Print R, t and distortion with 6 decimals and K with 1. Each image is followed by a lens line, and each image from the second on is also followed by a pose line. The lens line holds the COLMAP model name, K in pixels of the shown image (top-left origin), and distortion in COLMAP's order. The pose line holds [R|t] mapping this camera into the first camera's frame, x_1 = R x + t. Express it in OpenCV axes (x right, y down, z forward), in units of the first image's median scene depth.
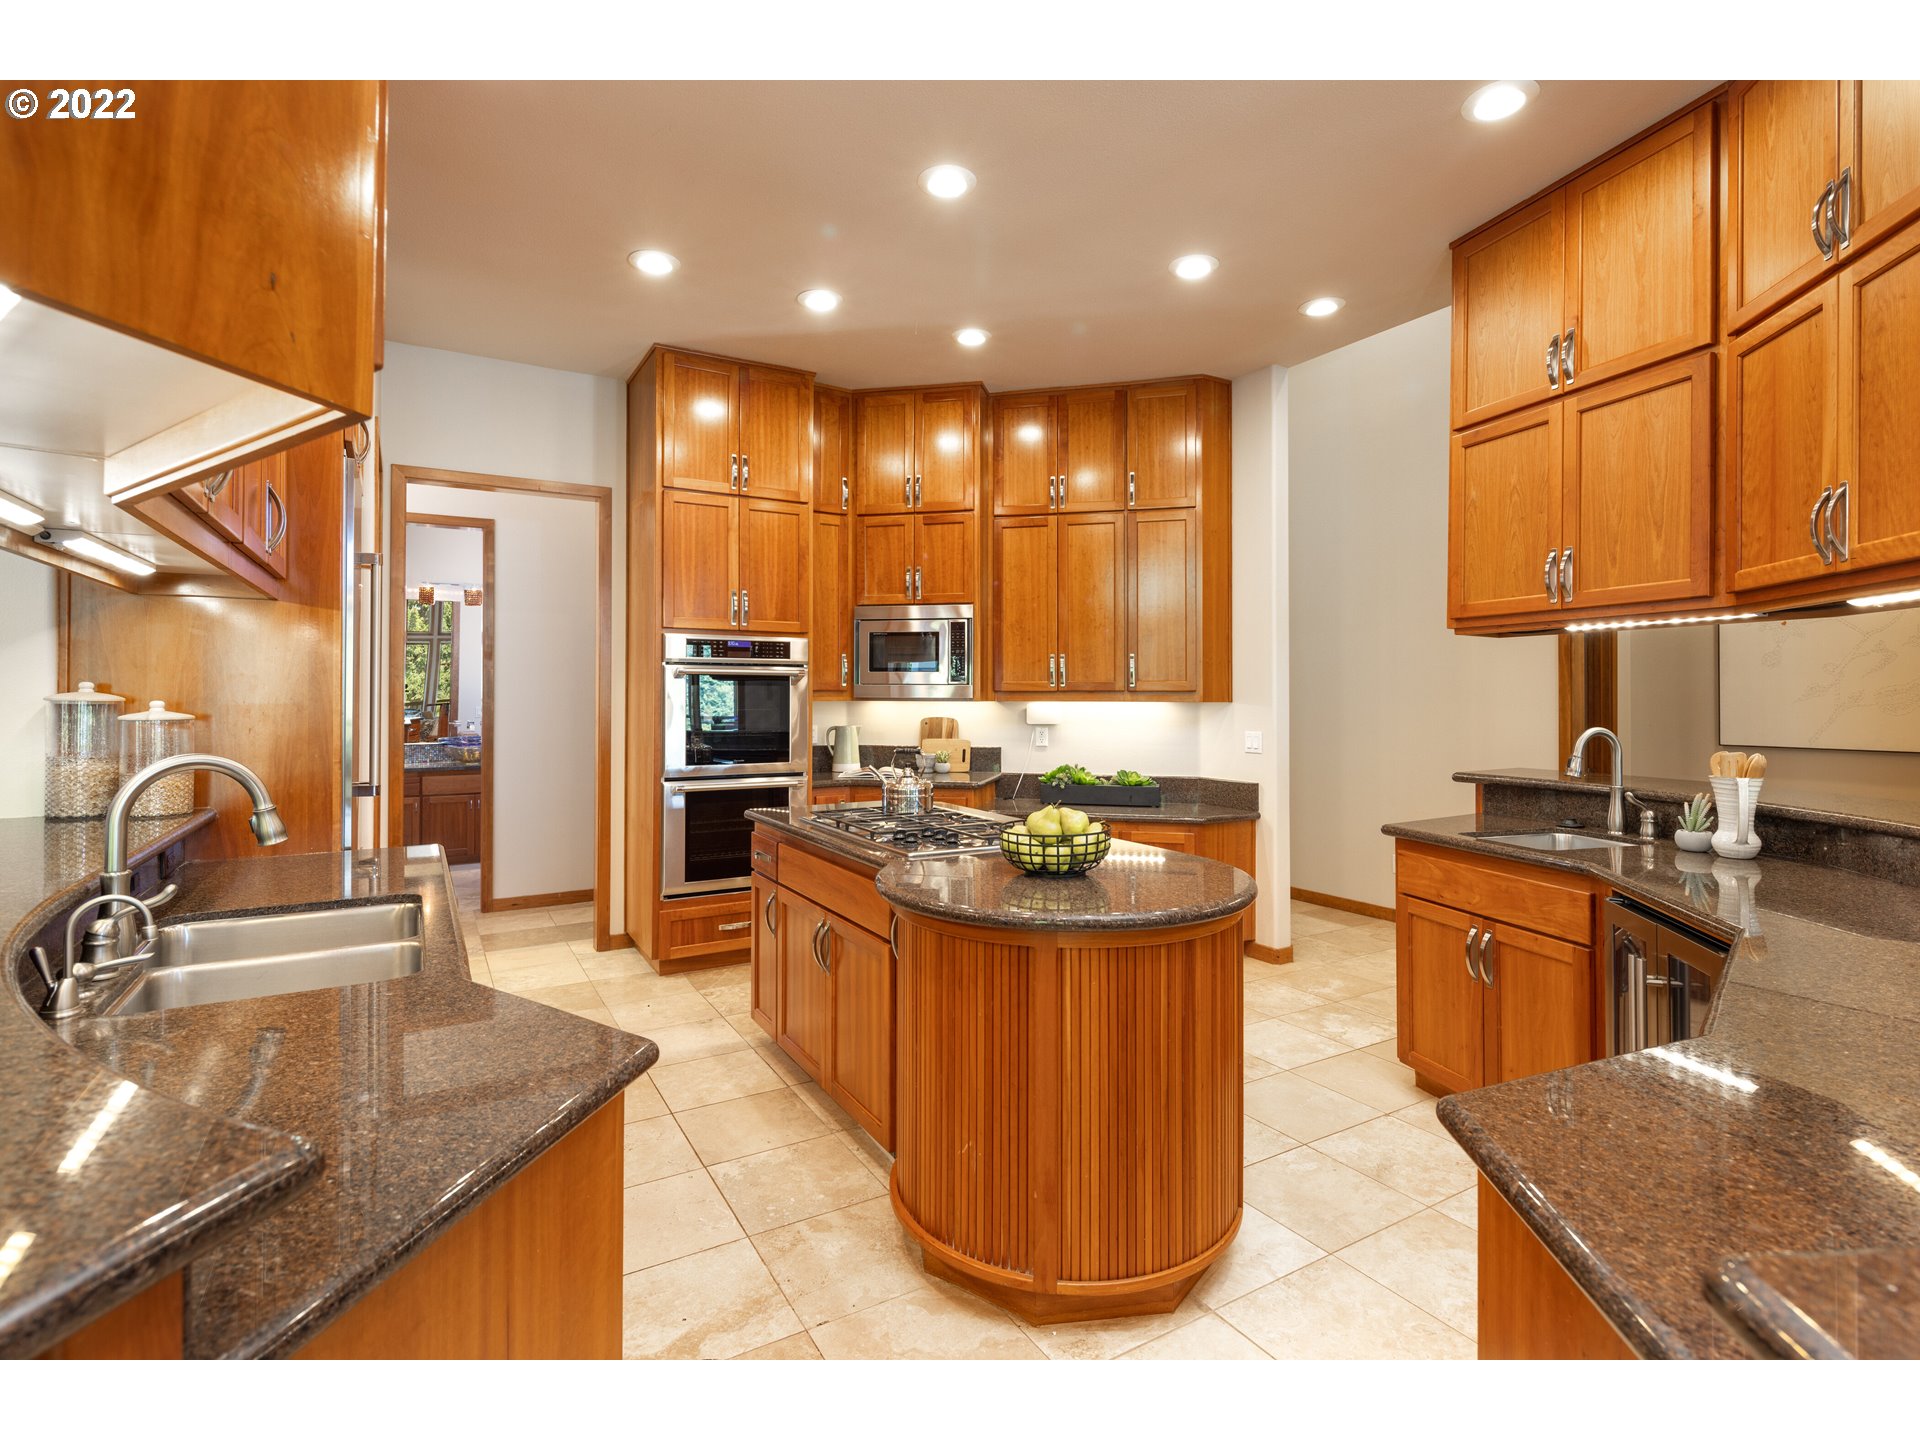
lens RADIAL K [[916.7, 0, 949.7], [0, 916.7, 691.8], [0, 0, 1]] dist [0.003502, 0.000231]
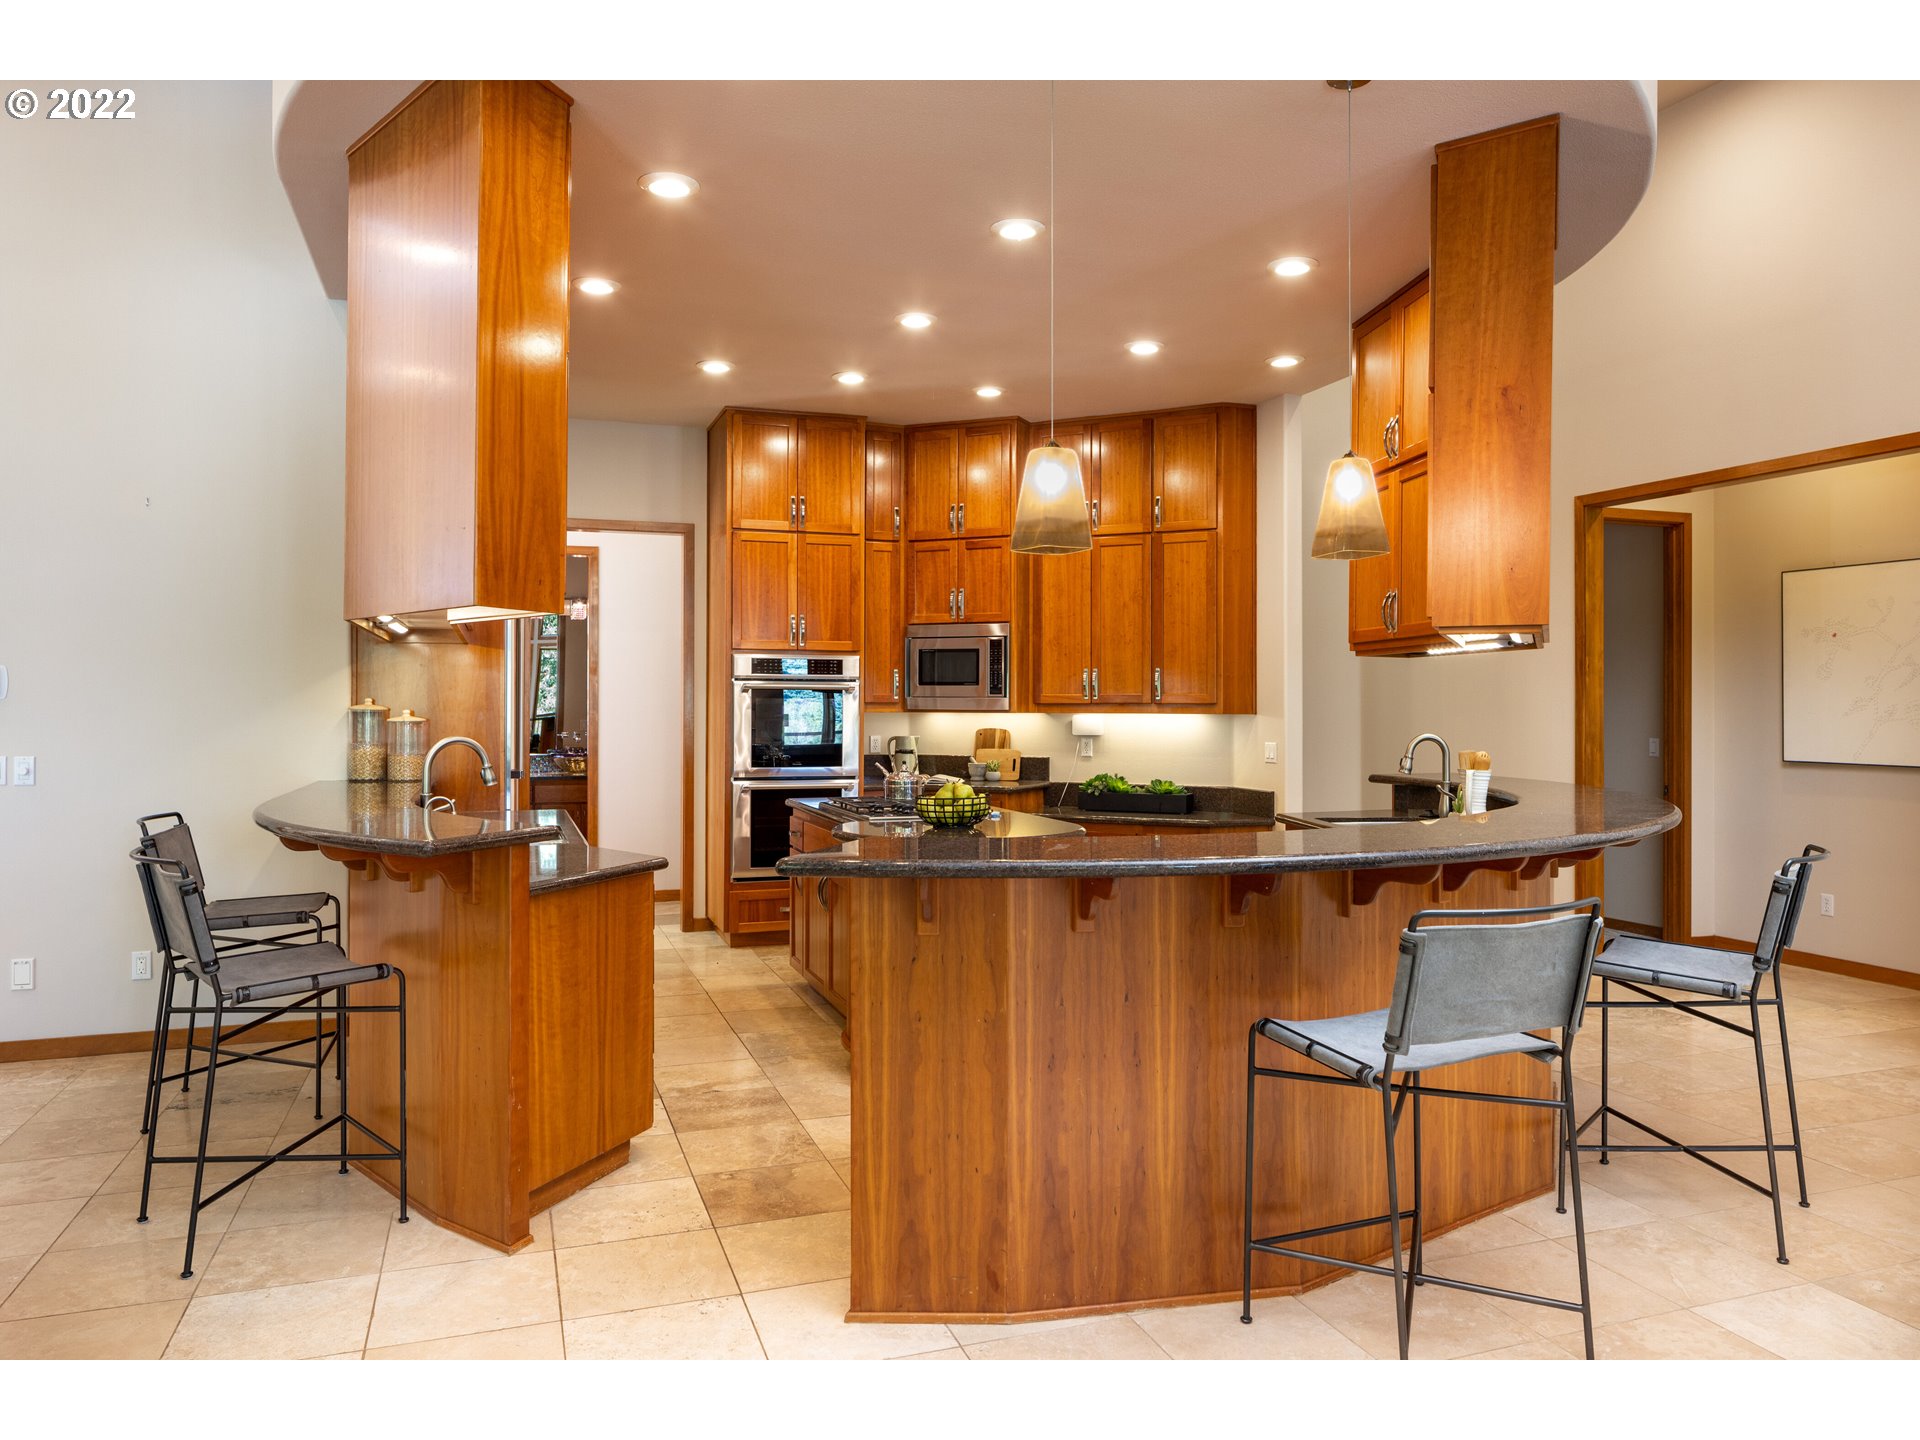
lens RADIAL K [[1354.7, 0, 961.8], [0, 1354.7, 715.9], [0, 0, 1]] dist [-0.002192, -0.000489]
pose [[0.980827, 0.002409, -0.194865, 0.281261], [-0.000607, 0.999957, 0.009304, -0.000873], [0.194879, -0.009007, 0.980786, -0.576107]]
